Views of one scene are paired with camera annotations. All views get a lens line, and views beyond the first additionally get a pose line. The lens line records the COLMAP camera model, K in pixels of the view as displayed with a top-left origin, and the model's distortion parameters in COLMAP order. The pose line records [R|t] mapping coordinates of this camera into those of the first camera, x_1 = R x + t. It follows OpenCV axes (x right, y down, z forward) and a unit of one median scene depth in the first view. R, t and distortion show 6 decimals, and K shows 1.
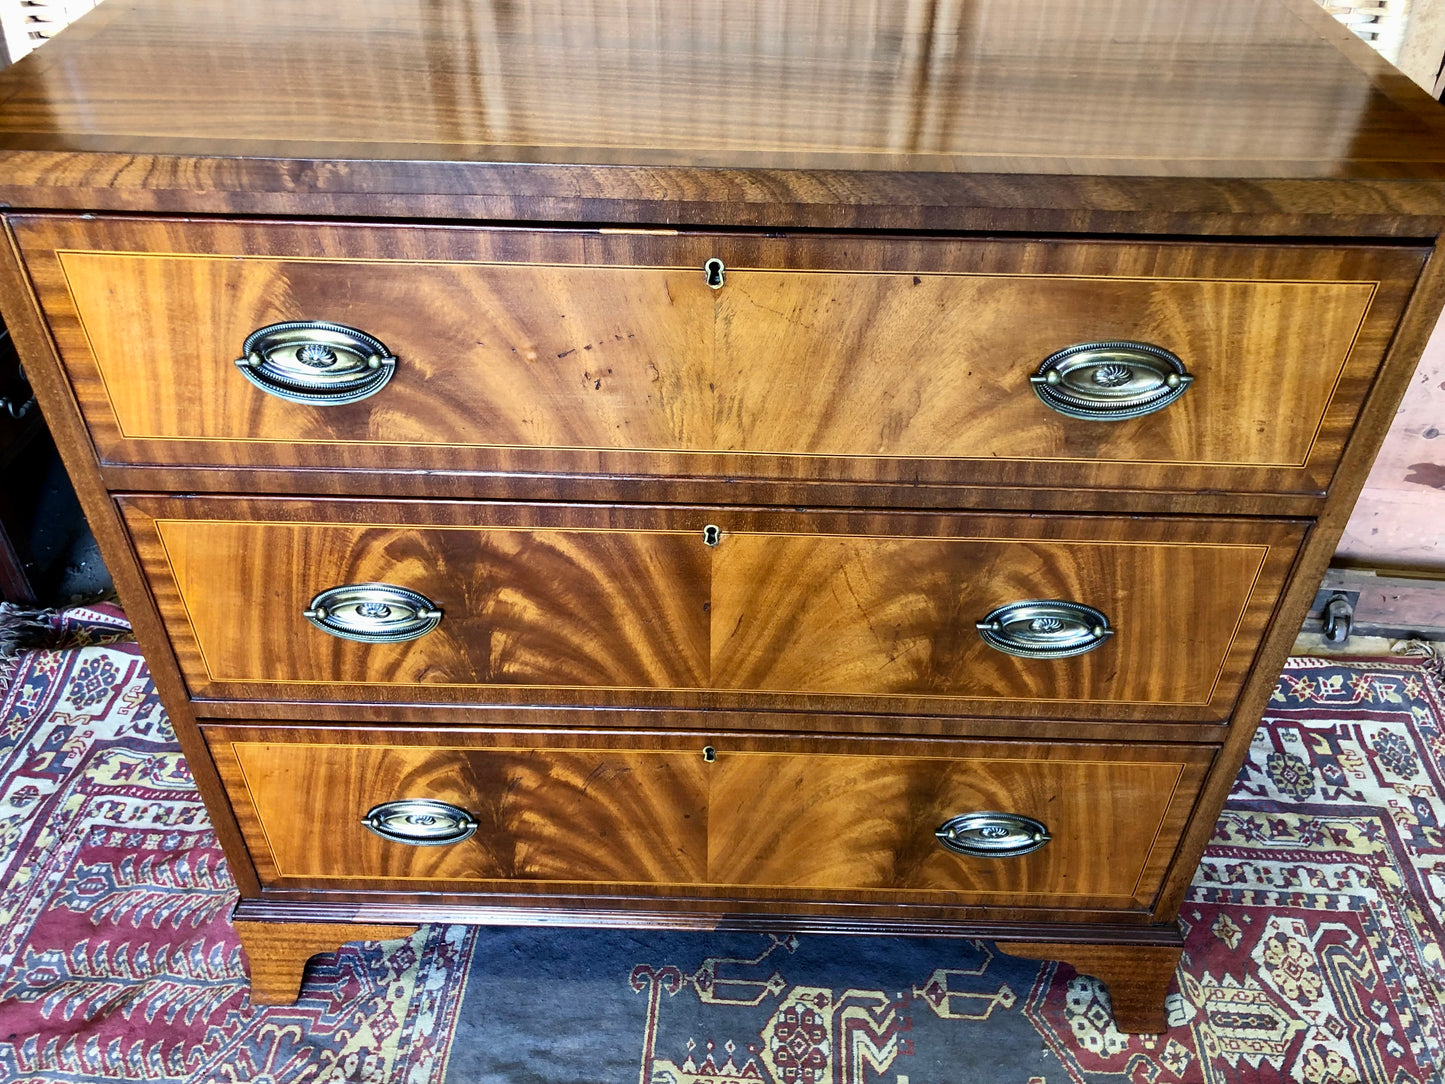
lens RADIAL K [[1193.2, 0, 715.2], [0, 1193.2, 522.7], [0, 0, 1]] dist [0.007620, 0.010281]
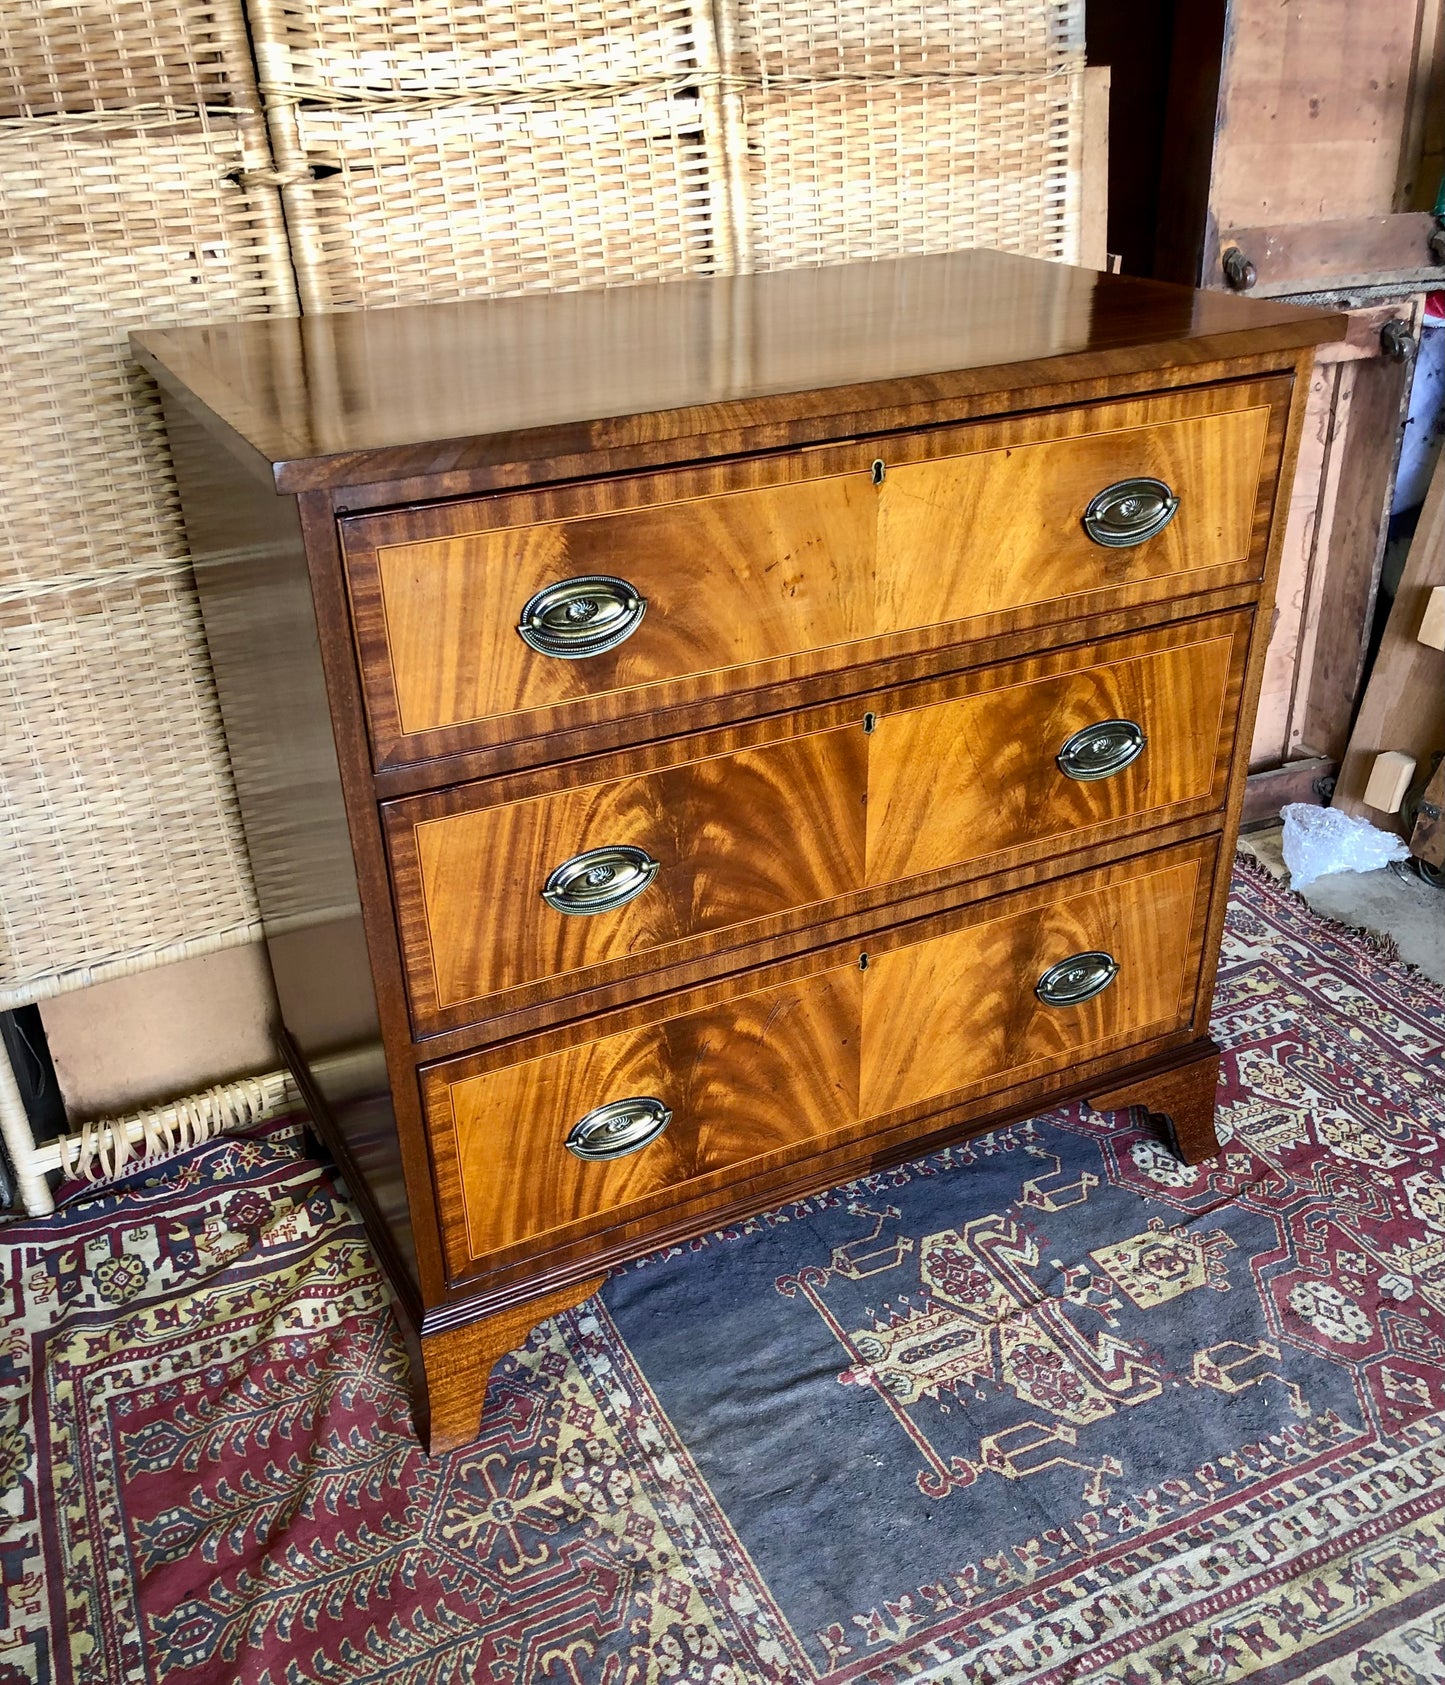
lens RADIAL K [[1597.1, 0, 711.0], [0, 1597.1, 933.8], [0, 0, 1]] dist [0.012238, 0.000000]
pose [[0.880032, -0.270340, 0.390461, -0.558682], [0.324300, 0.942715, -0.078217, 0.192842], [-0.346949, 0.195460, 0.917291, -0.239242]]
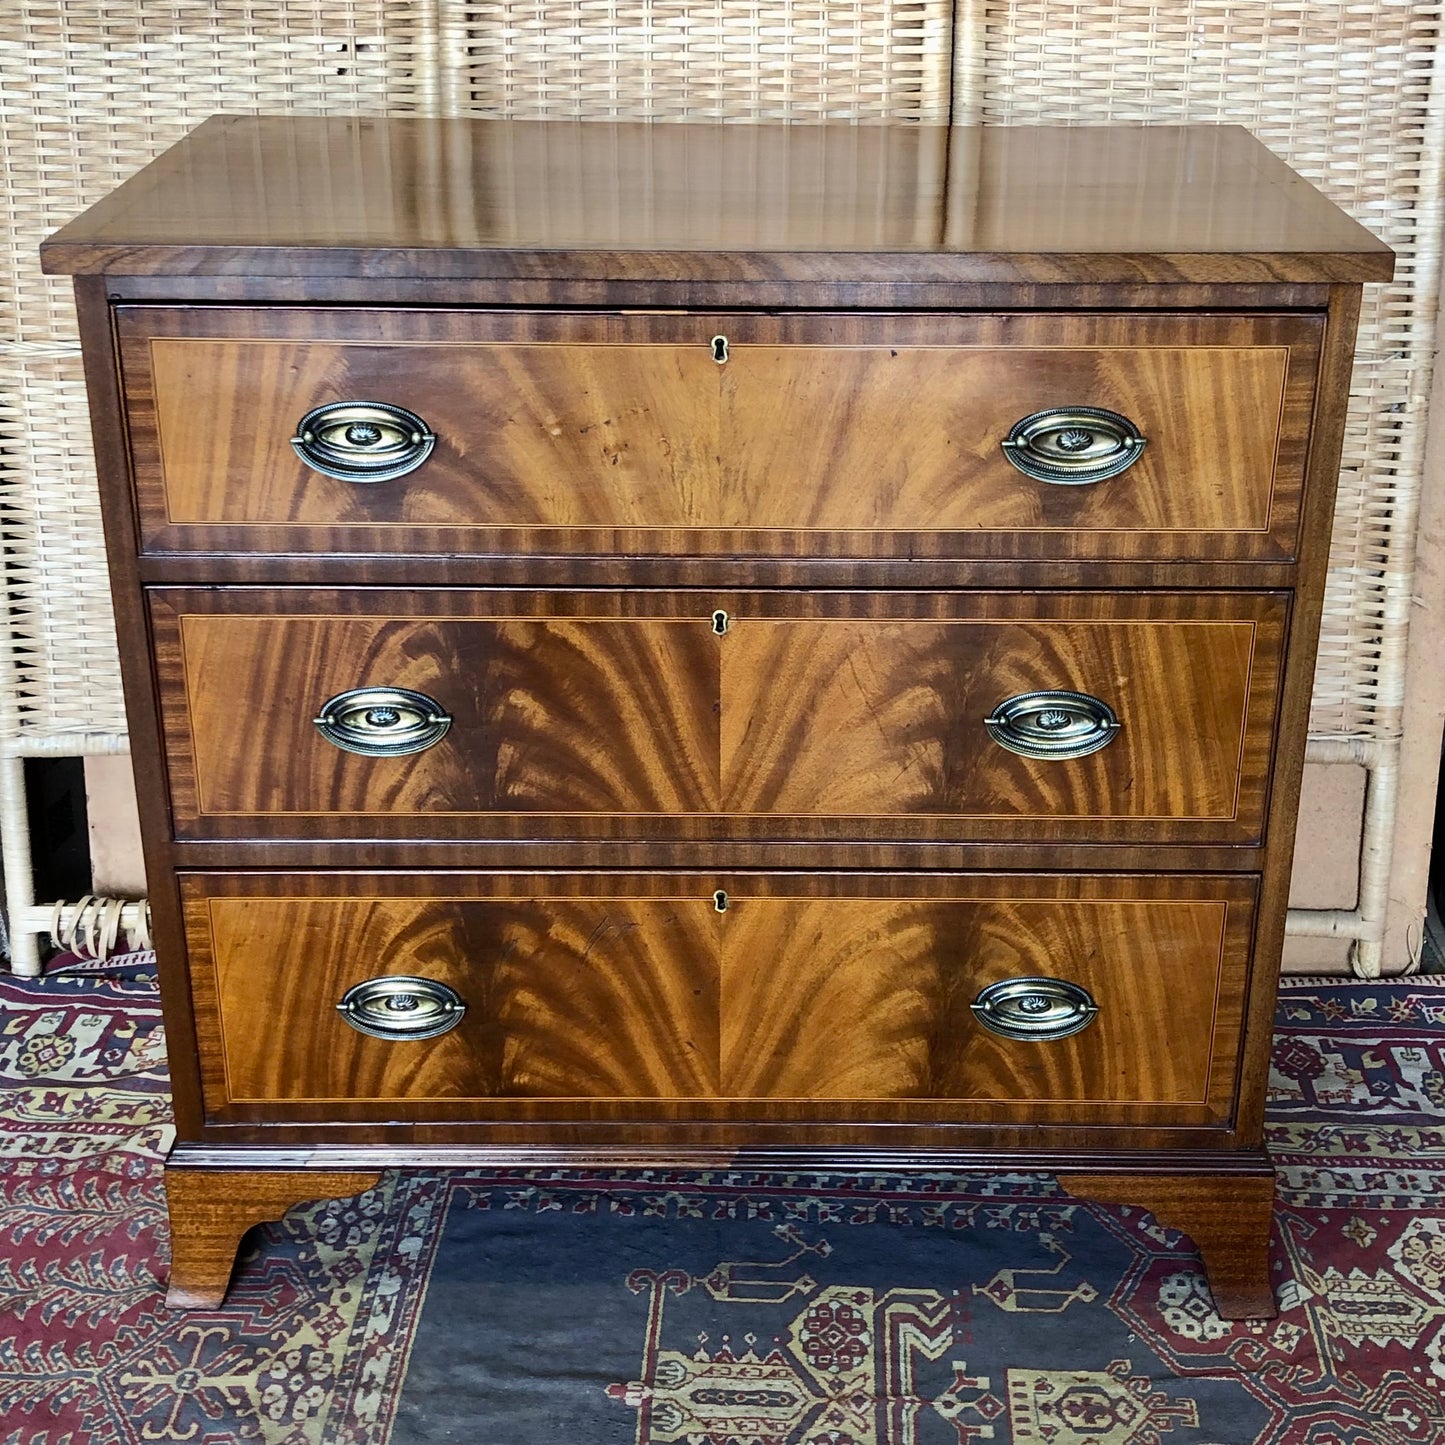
lens RADIAL K [[2194.5, 0, 737.5], [0, 2194.5, 694.8], [0, 0, 1]] dist [0.027488, 0.000000]
pose [[0.999767, -0.015768, 0.014754, -0.011576], [0.019031, 0.966245, -0.256923, 0.386747], [-0.010205, 0.257143, 0.966319, -0.567941]]
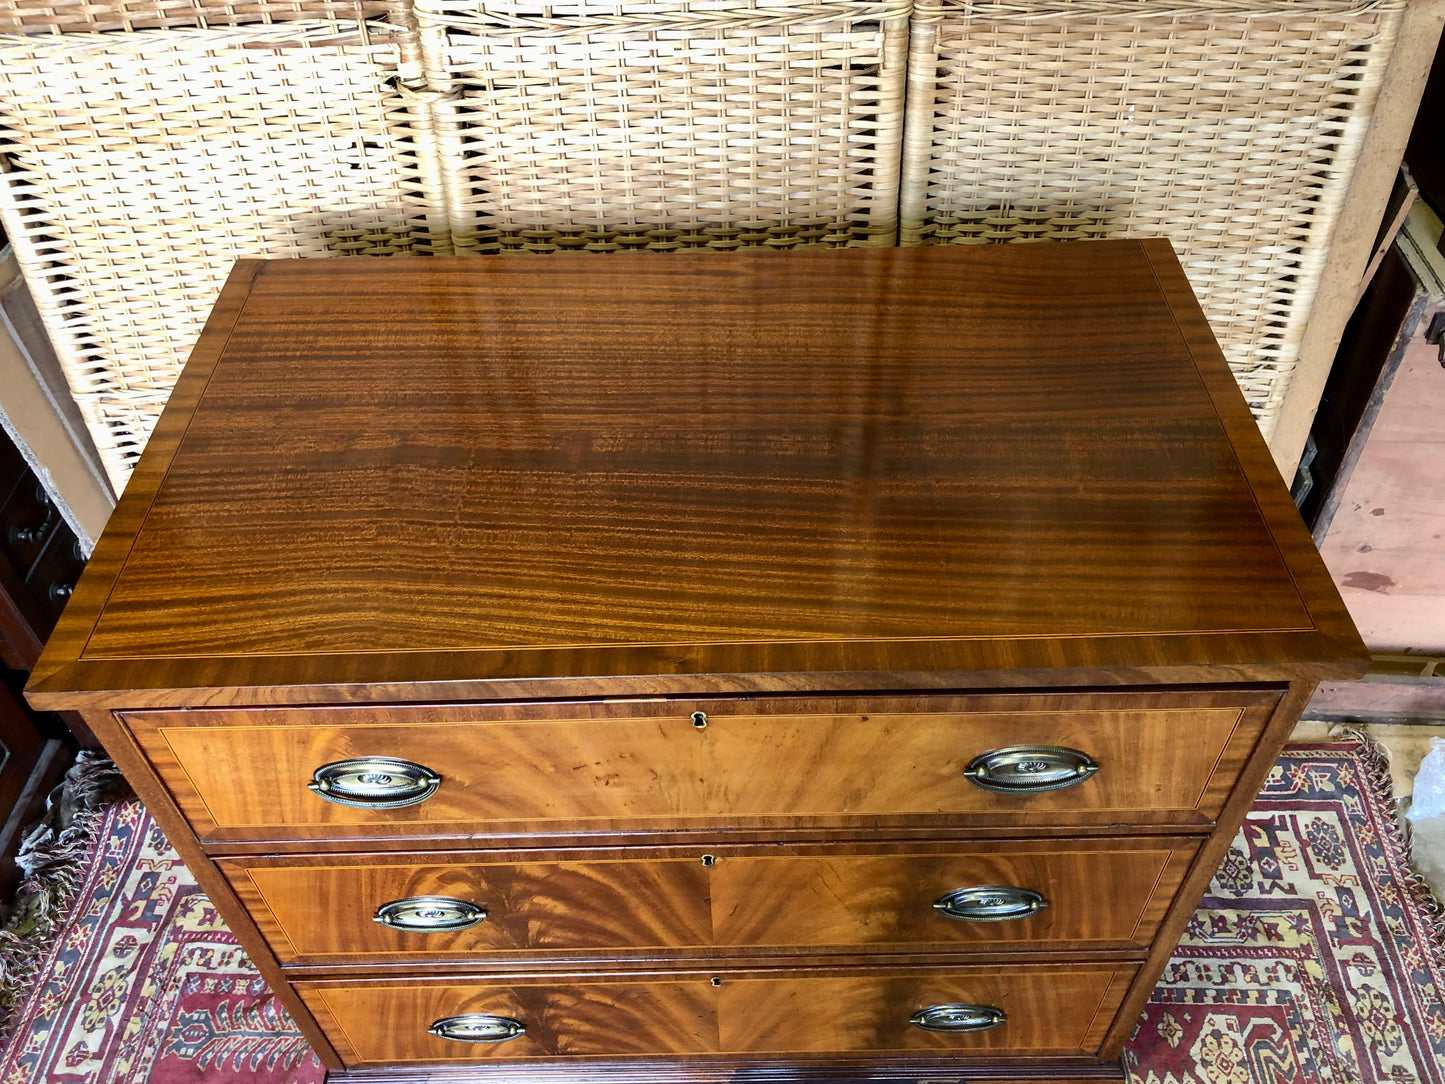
lens RADIAL K [[1193.2, 0, 714.5], [0, 1193.2, 527.3], [0, 0, 1]] dist [0.007620, 0.010281]
pose [[0.998831, -0.047448, -0.009252, 0.020865], [0.048199, 0.992174, 0.115187, -0.317160], [0.003714, -0.115498, 0.993301, -0.107092]]
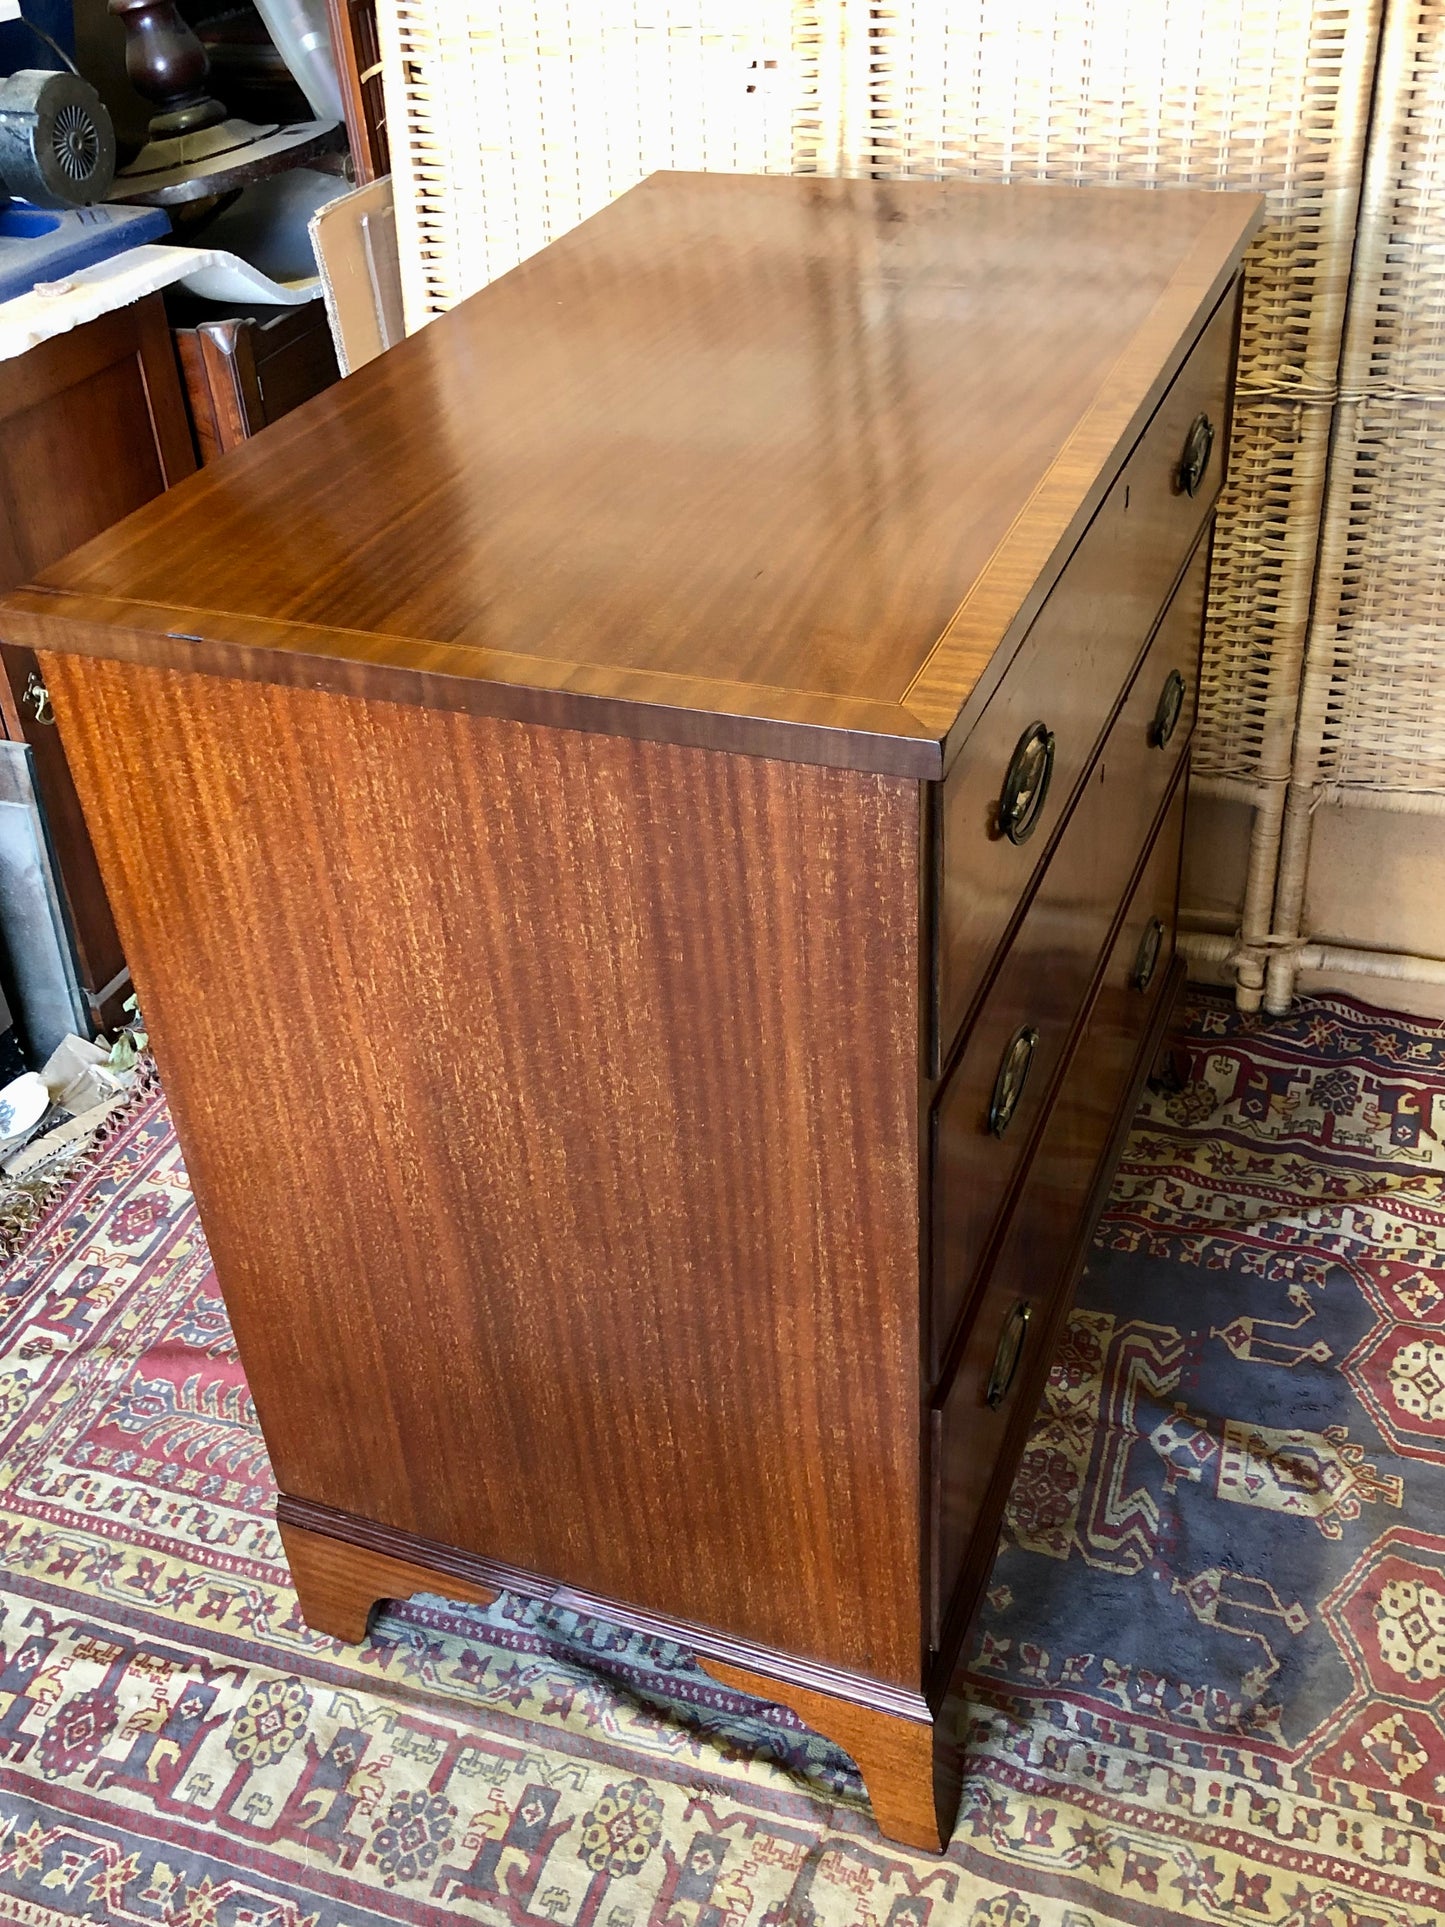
lens RADIAL K [[1944.9, 0, 712.7], [0, 1944.9, 939.9], [0, 0, 1]] dist [-0.000073, 0.000000]
pose [[0.957505, 0.098420, -0.271106, 0.169462], [-0.114019, 0.992575, -0.042363, 0.214746], [0.264924, 0.071474, 0.961617, -0.484630]]
